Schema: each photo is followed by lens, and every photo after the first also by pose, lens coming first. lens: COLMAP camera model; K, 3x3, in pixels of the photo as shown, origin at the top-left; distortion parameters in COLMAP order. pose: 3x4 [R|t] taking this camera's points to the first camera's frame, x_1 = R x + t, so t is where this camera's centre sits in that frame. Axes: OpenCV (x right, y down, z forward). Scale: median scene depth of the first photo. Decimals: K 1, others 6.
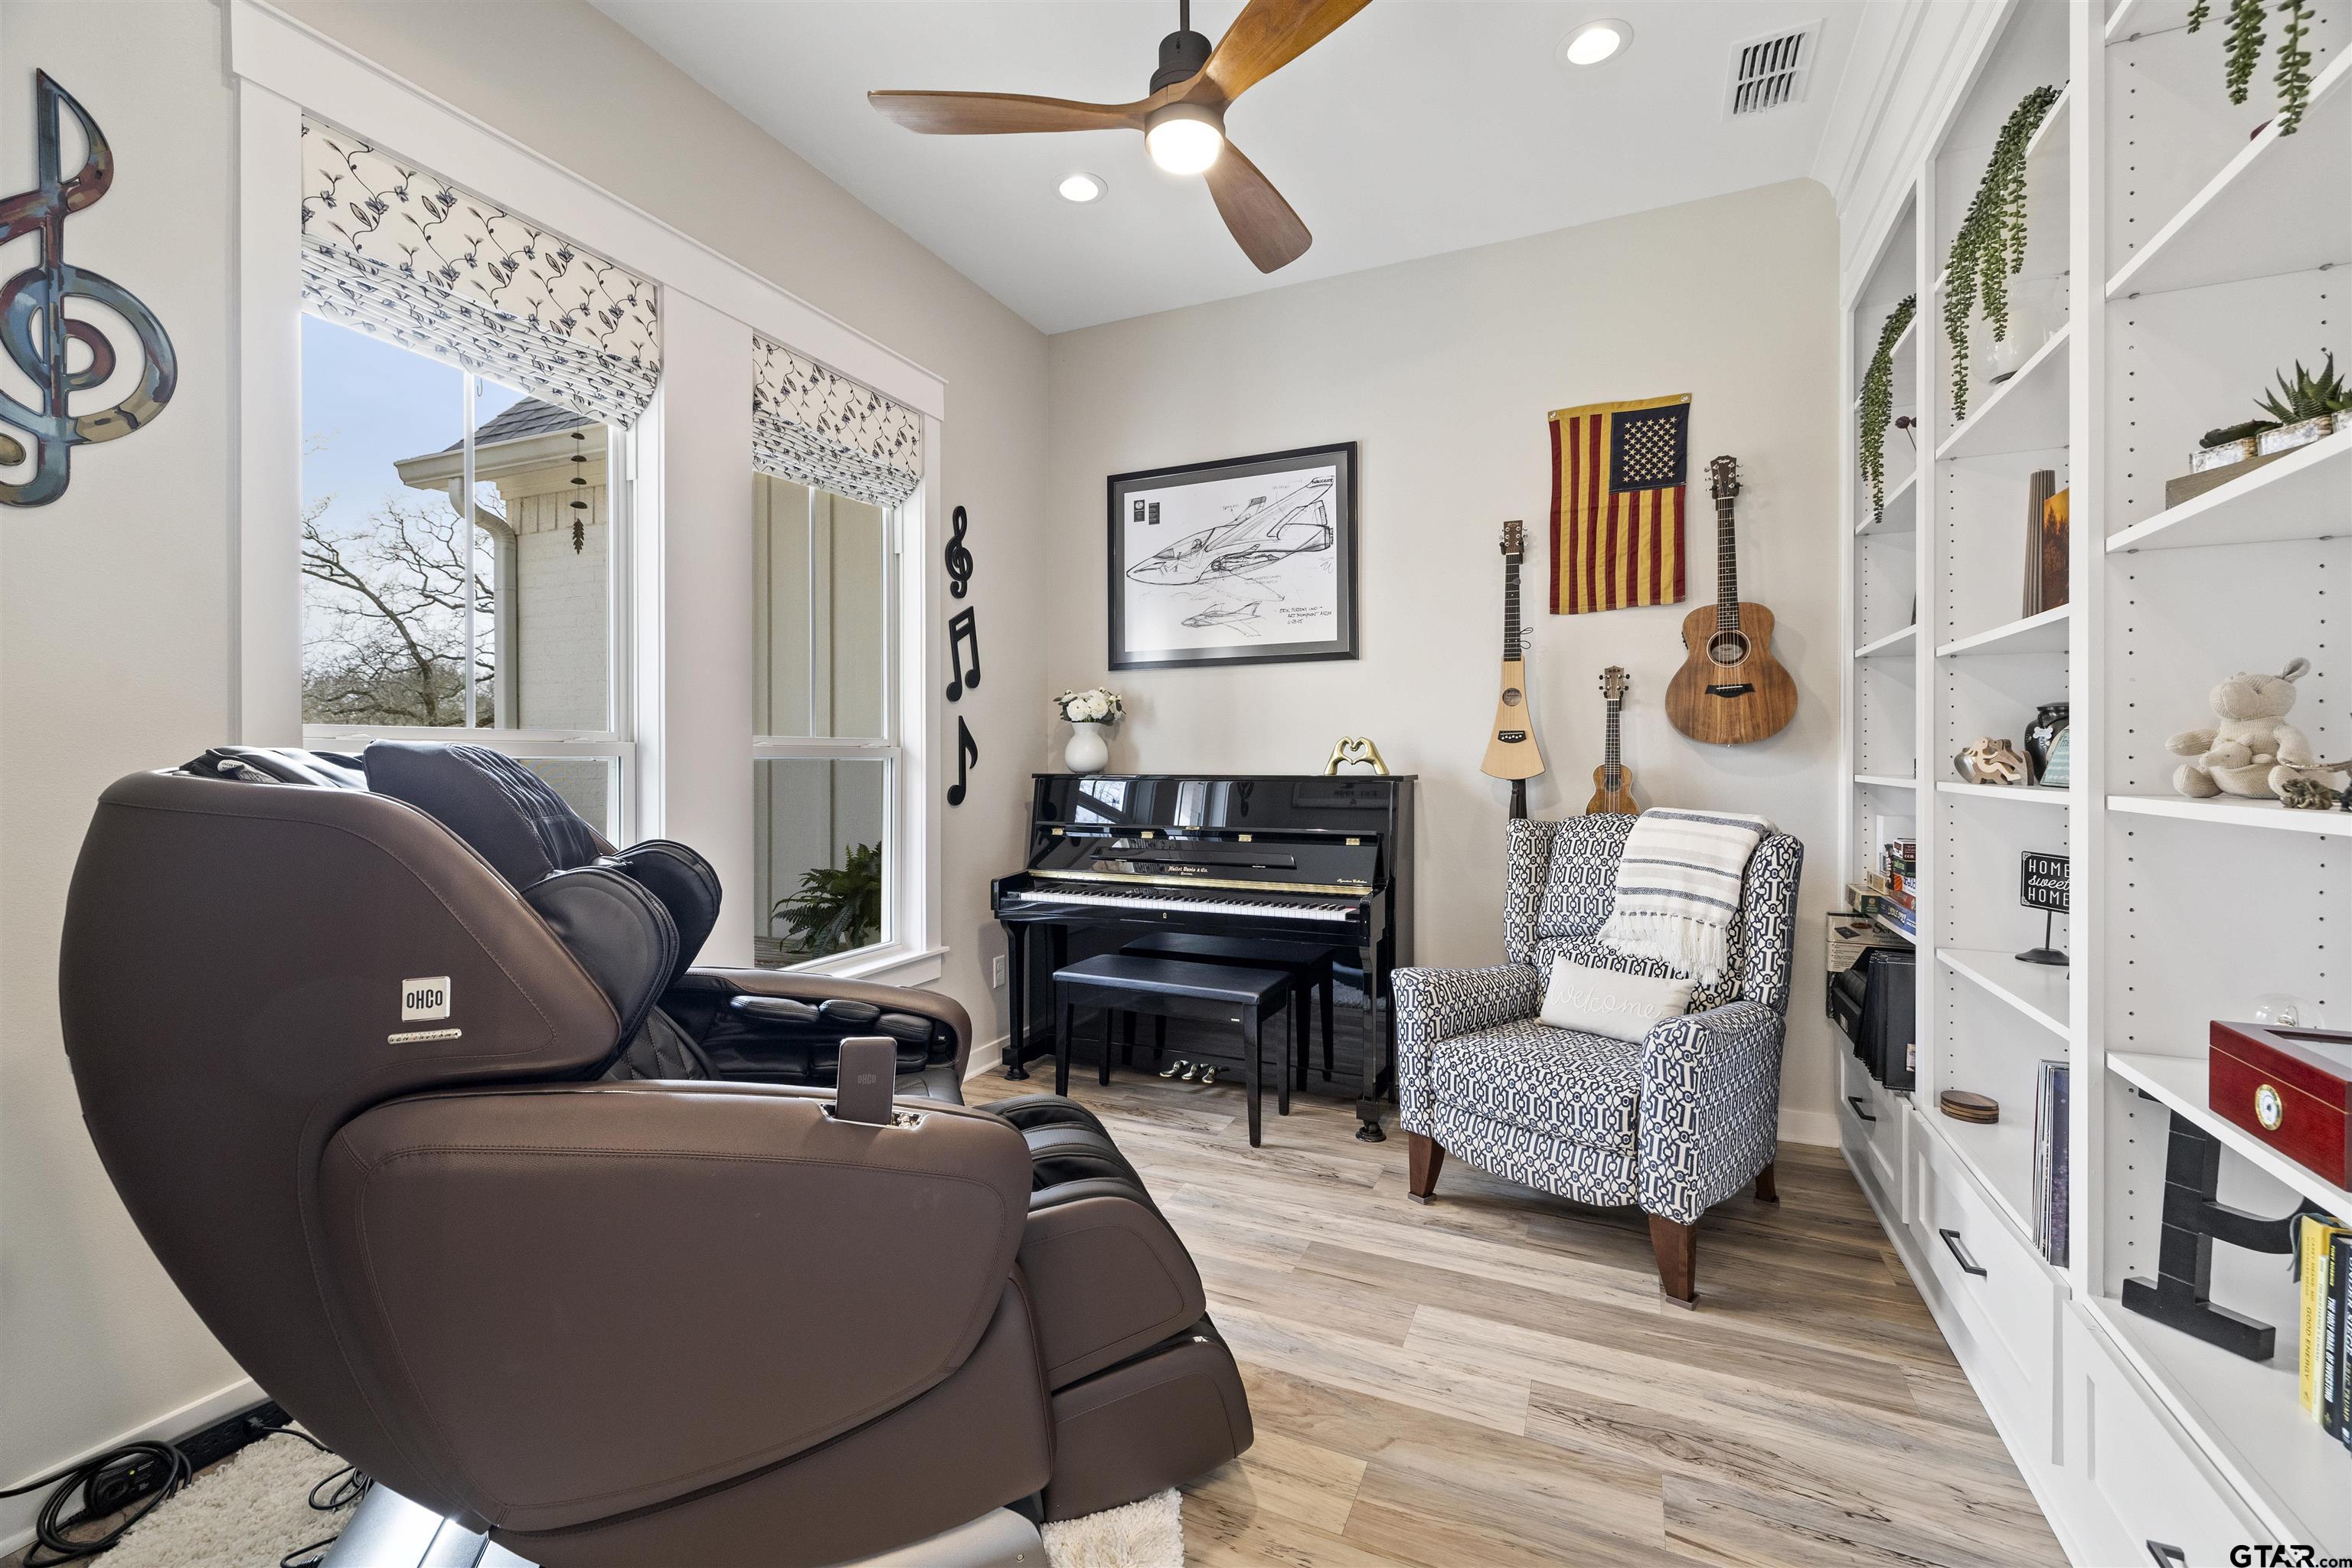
lens RADIAL K [[990.6, 0, 1174.0], [0, 990.6, 768.8], [0, 0, 1]] dist [0.000547, -0.000208]
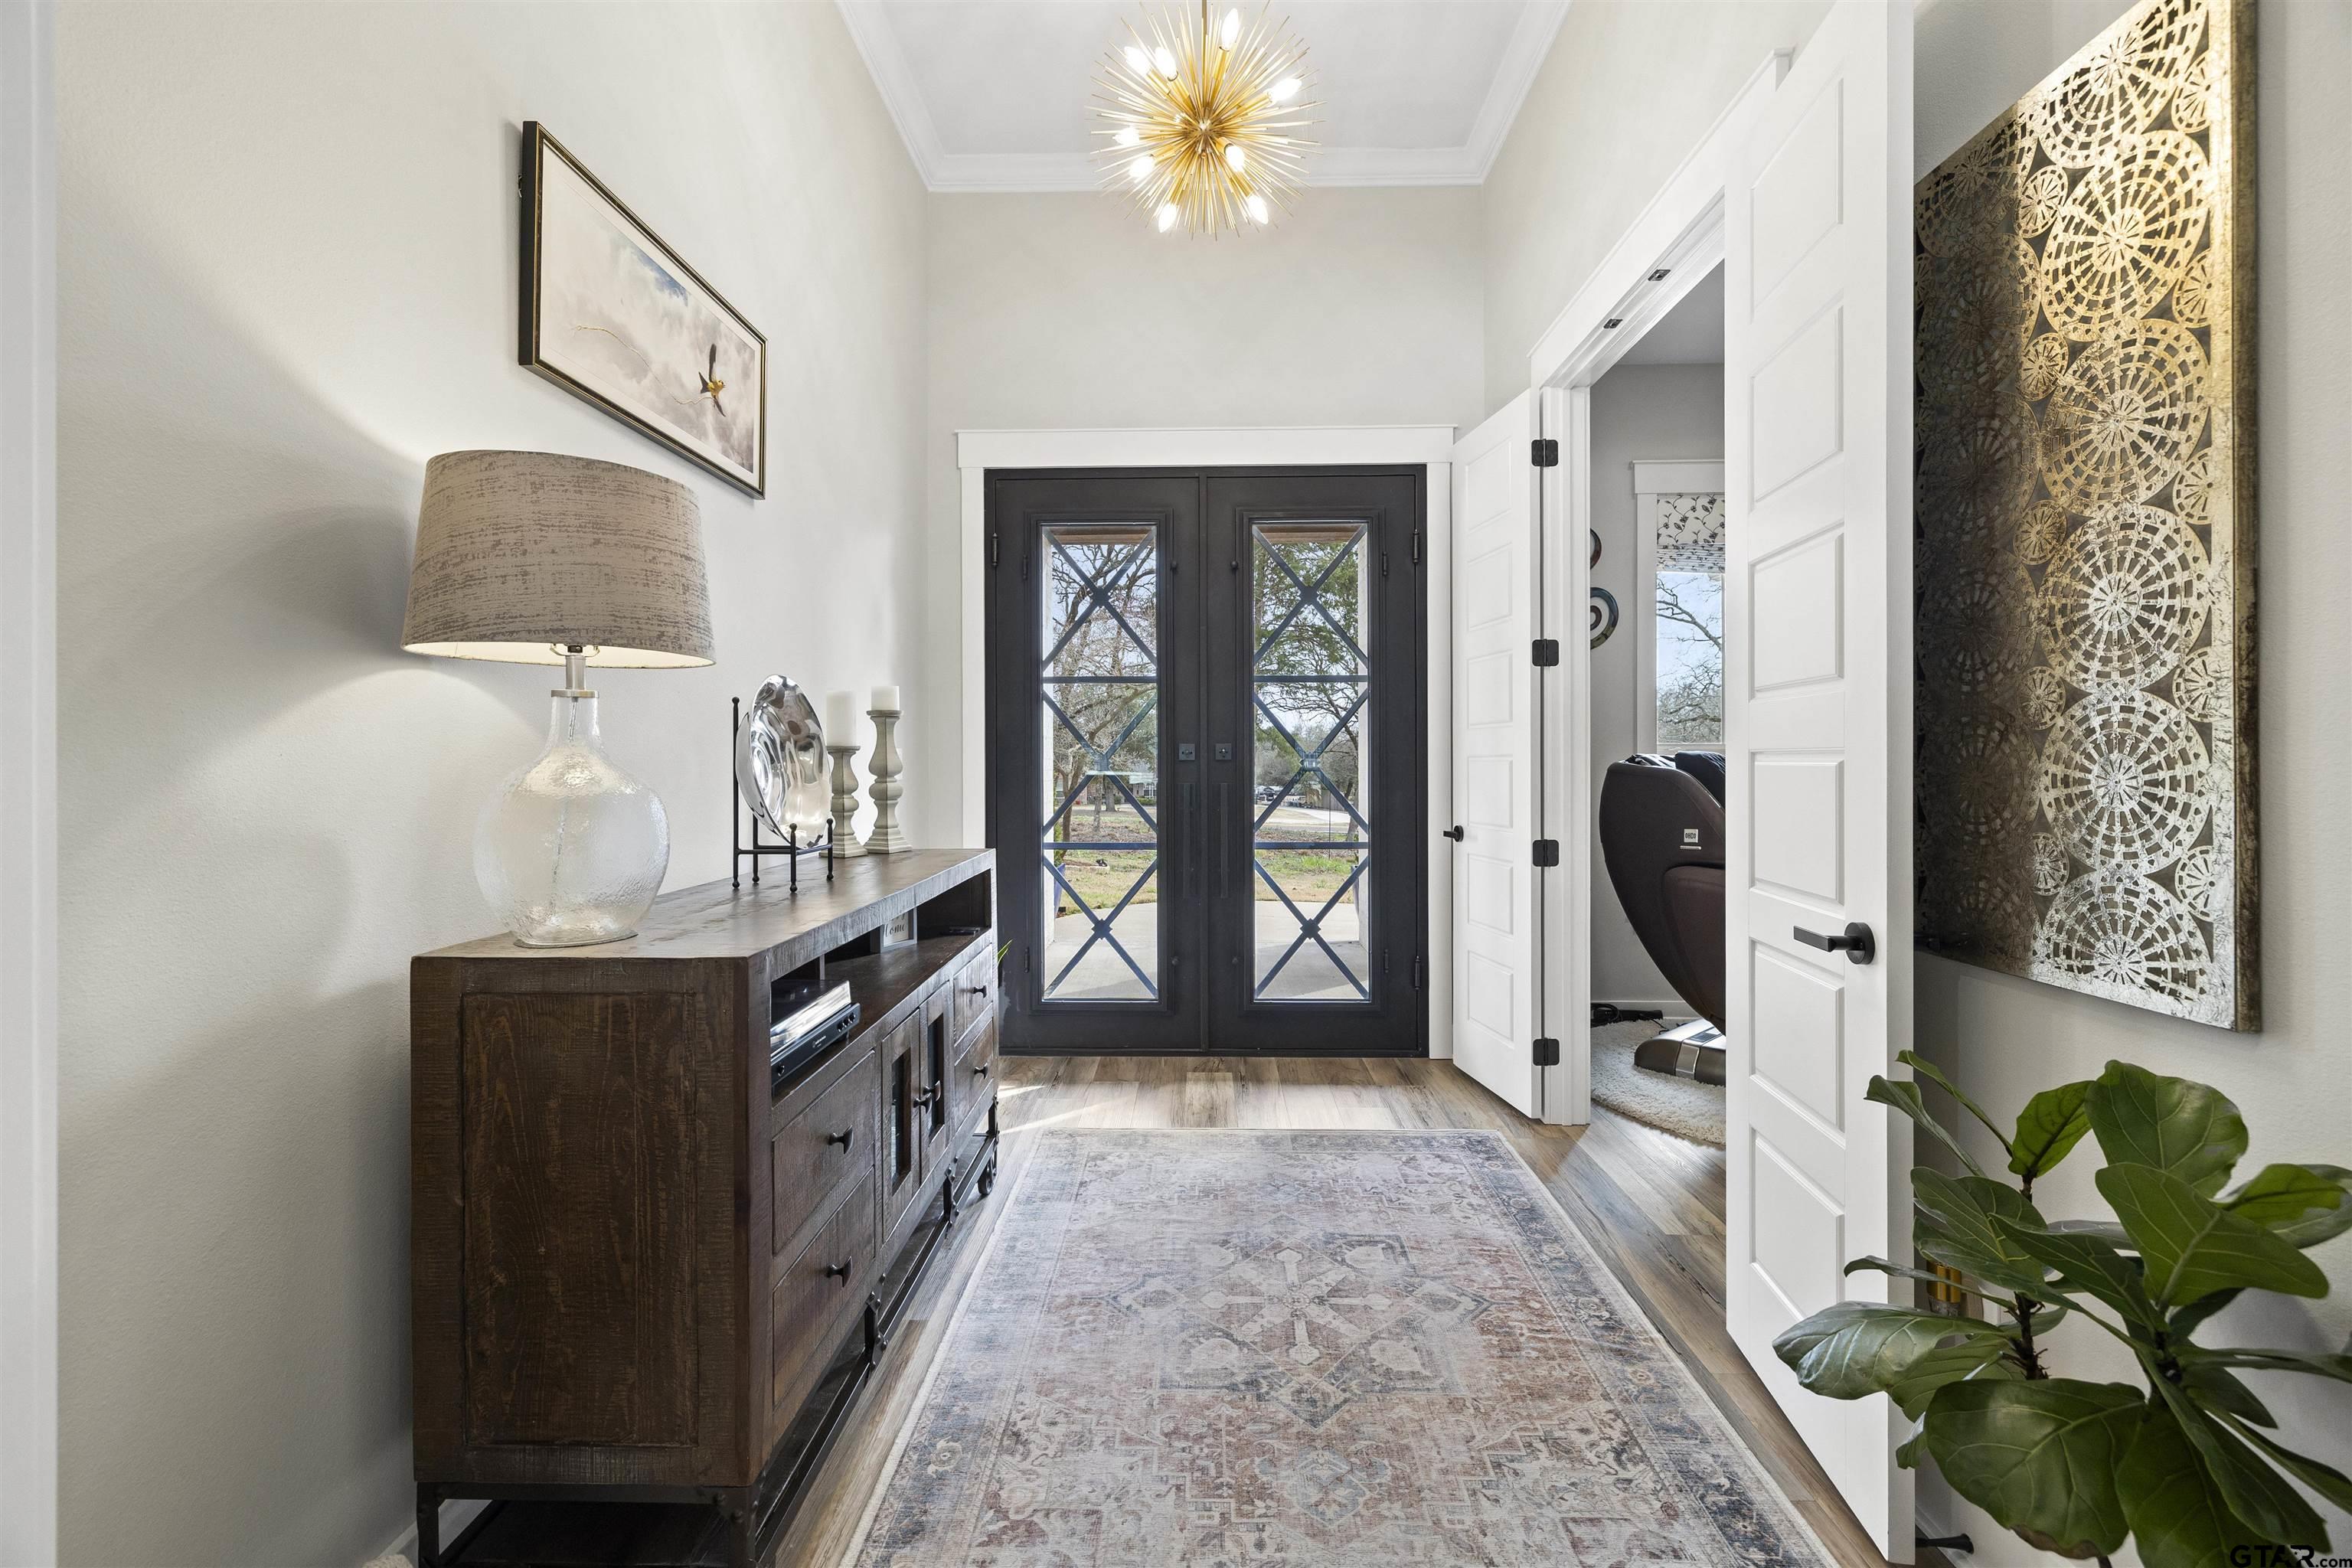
lens RADIAL K [[990.6, 0, 1176.2], [0, 990.6, 766.1], [0, 0, 1]] dist [0.000547, -0.000208]
pose [[0.390298, 0.000480, -0.920688, 0.896331], [-0.003436, 0.999994, -0.000936, 0.016297], [0.920682, 0.003529, 0.390298, -1.031356]]
